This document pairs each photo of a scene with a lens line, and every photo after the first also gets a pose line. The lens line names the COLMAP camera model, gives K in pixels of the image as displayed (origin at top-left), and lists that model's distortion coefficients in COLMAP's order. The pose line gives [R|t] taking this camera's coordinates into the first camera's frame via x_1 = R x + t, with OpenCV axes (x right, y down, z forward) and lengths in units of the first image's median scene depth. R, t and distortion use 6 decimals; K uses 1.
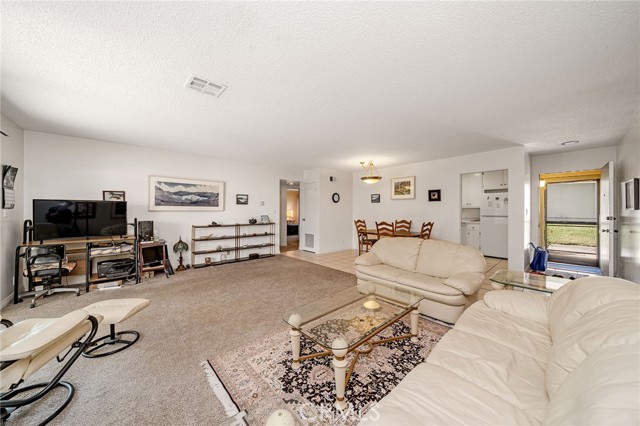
lens RADIAL K [[221.1, 0, 320.1], [0, 221.1, 210.6], [0, 0, 1]] dist [-0.007486, 0.000036]
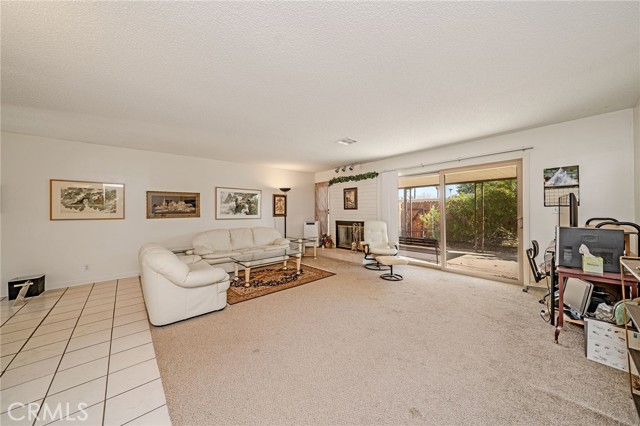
lens RADIAL K [[221.1, 0, 320.1], [0, 221.1, 210.6], [0, 0, 1]] dist [-0.007486, 0.000036]
pose [[-0.999971, -0.000372, 0.007660, -0.154378], [-0.000443, 0.999957, -0.009283, 0.009756], [-0.007656, -0.009286, -0.999928, 1.445840]]
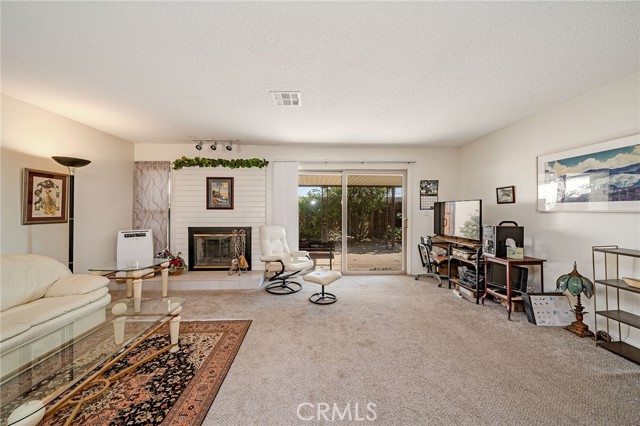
lens RADIAL K [[221.1, 0, 320.1], [0, 221.1, 210.6], [0, 0, 1]] dist [-0.007486, 0.000036]
pose [[-0.636819, -0.010896, -0.770936, 0.118858], [-0.000626, 0.999907, -0.013615, 0.006429], [0.771013, -0.008187, -0.636767, 0.947008]]
